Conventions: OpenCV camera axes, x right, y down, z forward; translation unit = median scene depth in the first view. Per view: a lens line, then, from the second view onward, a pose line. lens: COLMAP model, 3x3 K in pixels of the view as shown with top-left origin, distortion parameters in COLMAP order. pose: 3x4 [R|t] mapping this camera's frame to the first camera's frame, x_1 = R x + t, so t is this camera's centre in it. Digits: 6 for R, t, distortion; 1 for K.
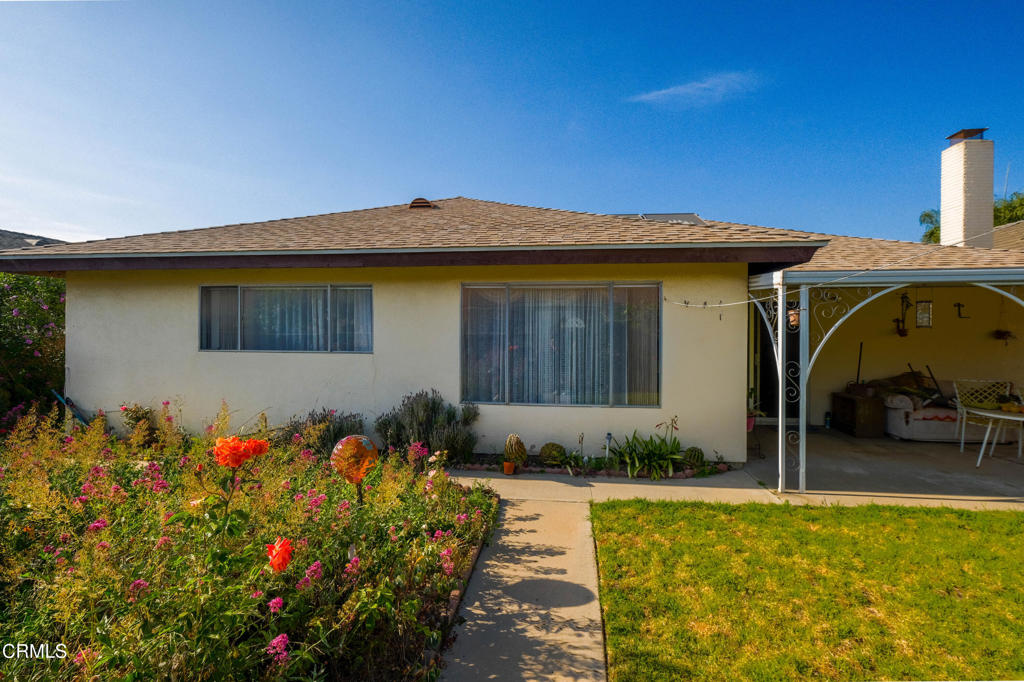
lens RADIAL K [[446.5, 0, 513.2], [0, 446.5, 338.2], [0, 0, 1]] dist [-0.008129, 0.000463]
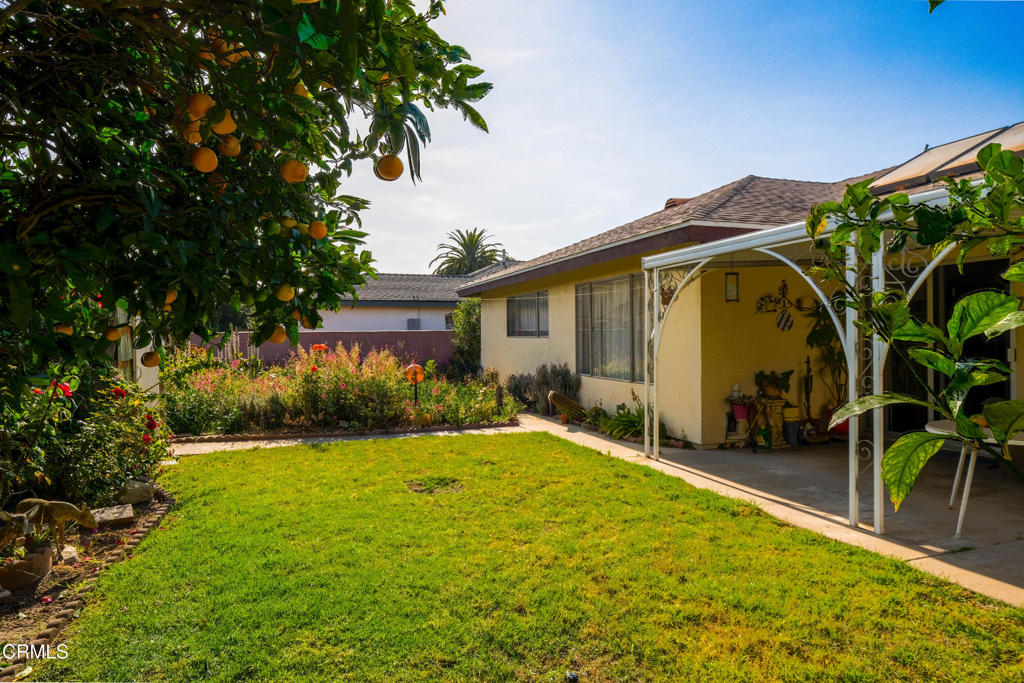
lens RADIAL K [[614.0, 0, 513.1], [0, 614.0, 338.8], [0, 0, 1]] dist [0.000050, 0.000102]
pose [[0.434316, -0.000694, -0.900760, 1.475772], [-0.006786, 0.999969, -0.004043, 0.048548], [0.900735, 0.007869, 0.434298, 0.024880]]
